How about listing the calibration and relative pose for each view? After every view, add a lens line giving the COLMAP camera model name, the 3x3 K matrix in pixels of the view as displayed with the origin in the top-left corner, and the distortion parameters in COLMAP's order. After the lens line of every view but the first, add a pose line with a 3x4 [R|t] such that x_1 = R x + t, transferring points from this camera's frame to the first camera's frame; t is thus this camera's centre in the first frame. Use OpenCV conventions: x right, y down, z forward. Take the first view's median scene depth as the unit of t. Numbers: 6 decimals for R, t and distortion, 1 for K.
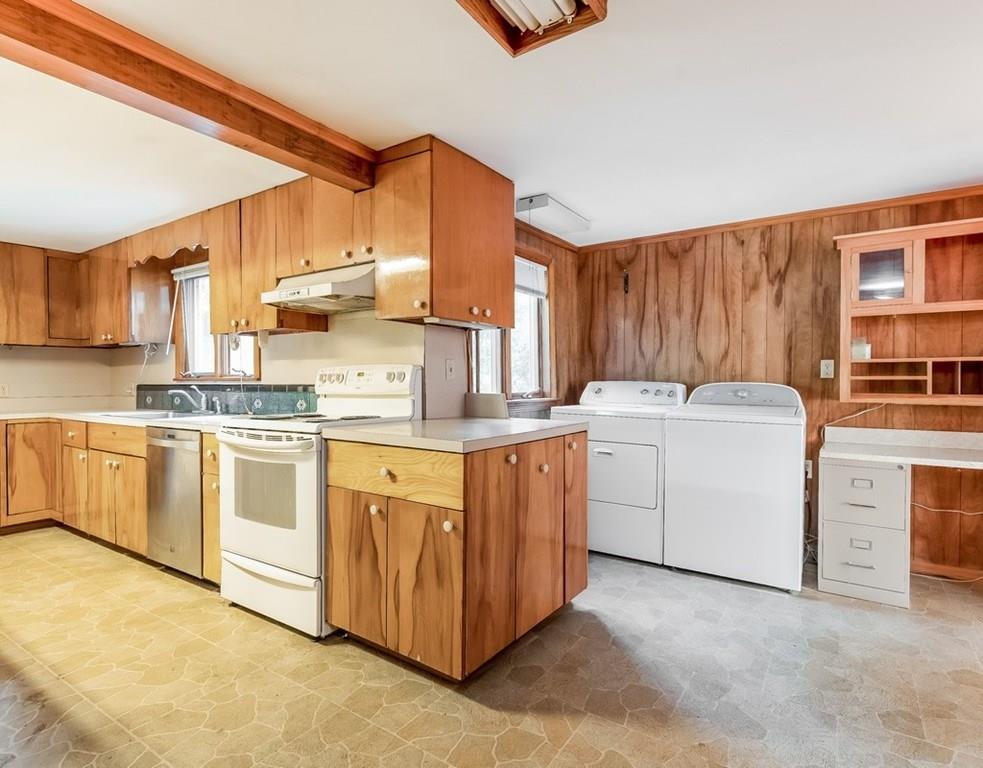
lens RADIAL K [[531.8, 0, 495.5], [0, 531.8, 390.0], [0, 0, 1]] dist [0.032145, -0.018843]
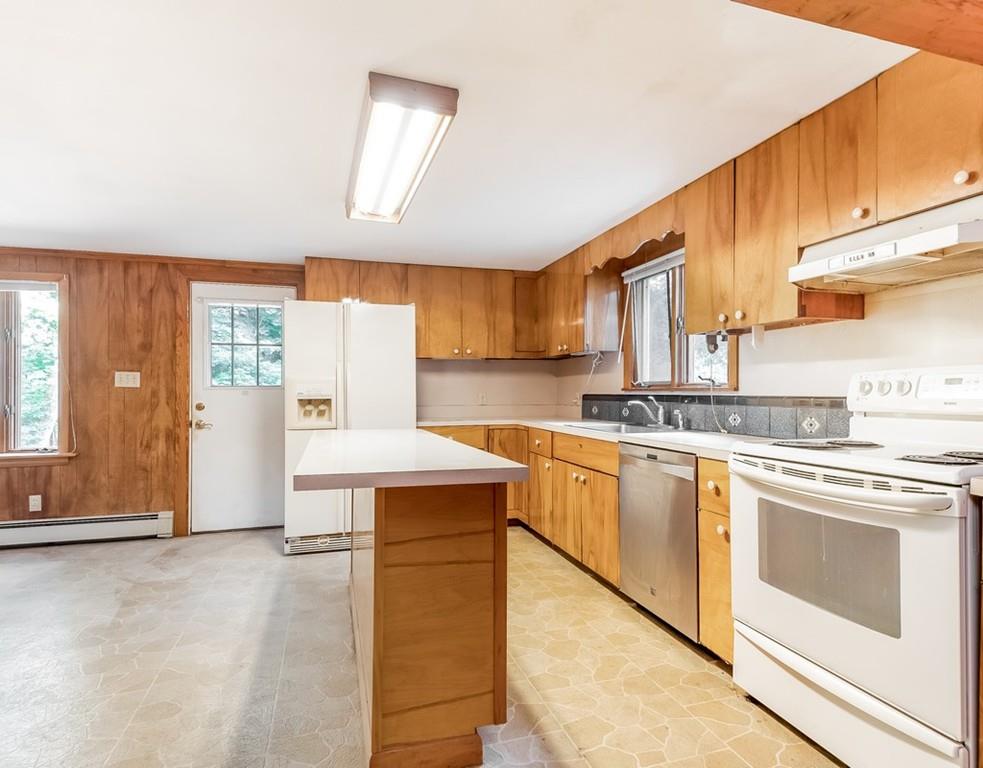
lens RADIAL K [[531.8, 0, 488.2], [0, 531.8, 390.4], [0, 0, 1]] dist [0.032145, -0.018843]
pose [[0.776842, 0.000765, -0.629695, -0.259323], [-0.010616, 0.999873, -0.011882, -0.005245], [0.629606, 0.015915, 0.776752, 0.171229]]
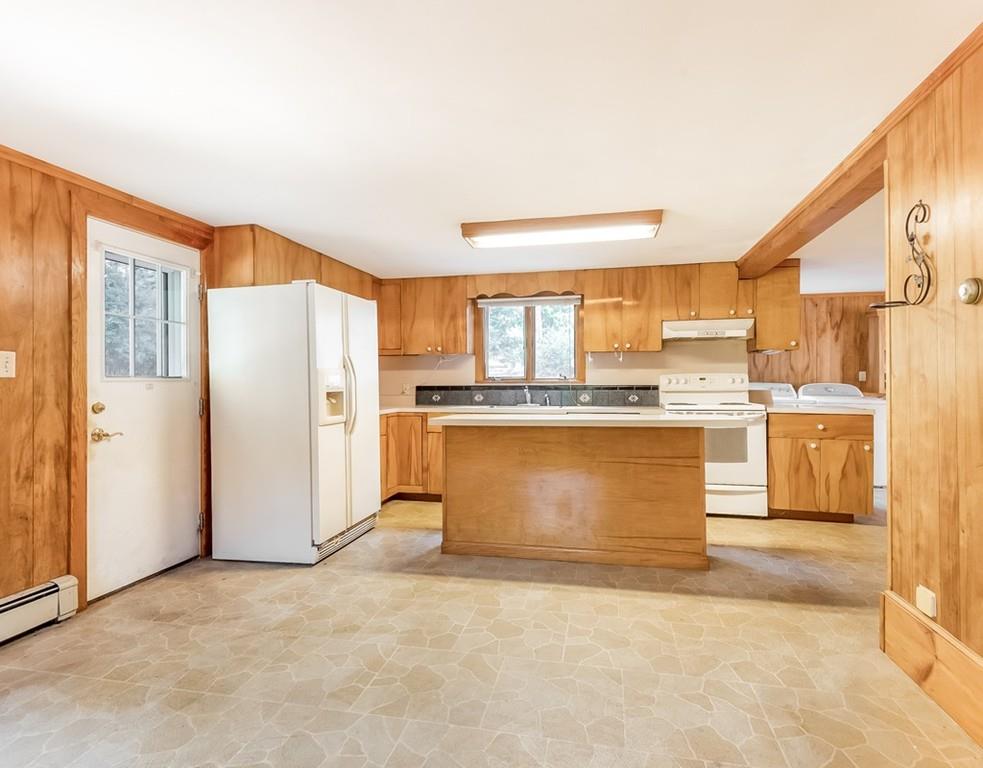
lens RADIAL K [[531.8, 0, 489.1], [0, 531.8, 385.4], [0, 0, 1]] dist [0.032145, -0.018843]
pose [[0.930729, -0.002523, 0.365700, -1.398303], [0.006228, 0.999941, -0.008951, 0.002175], [-0.365655, 0.010608, 0.930690, -0.306469]]
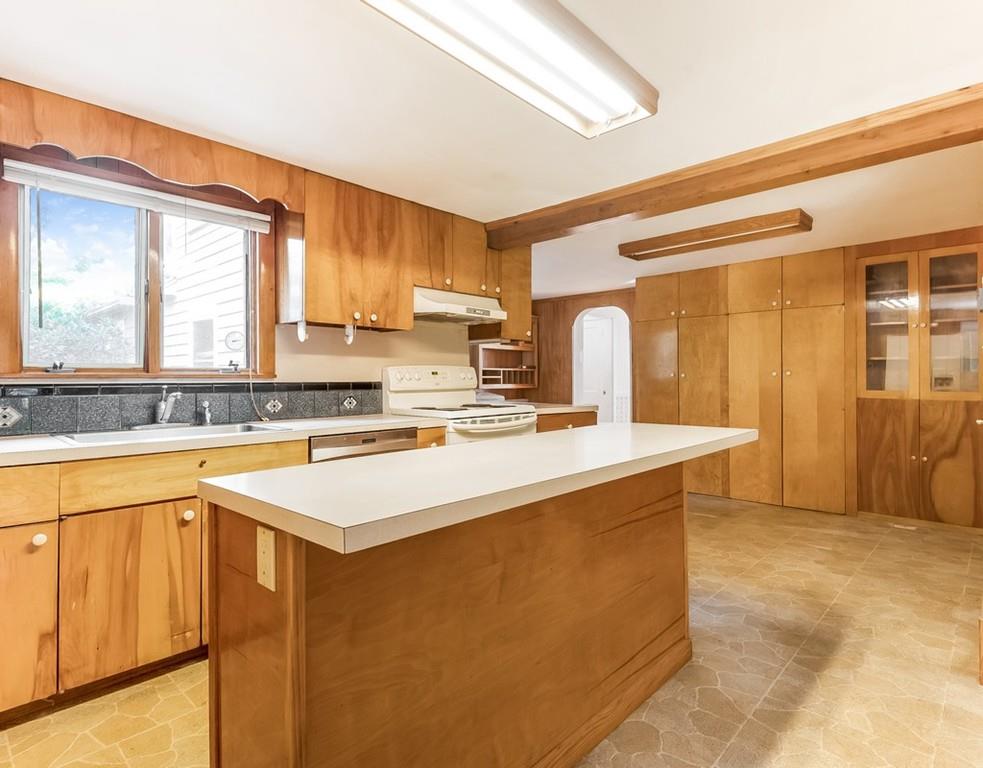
lens RADIAL K [[531.8, 0, 491.3], [0, 531.8, 380.0], [0, 0, 1]] dist [0.032145, -0.018843]
pose [[0.165814, -0.002720, 0.986153, -1.357924], [0.014761, 0.999891, 0.000276, -0.010867], [-0.986047, 0.014511, 0.165836, 0.617056]]
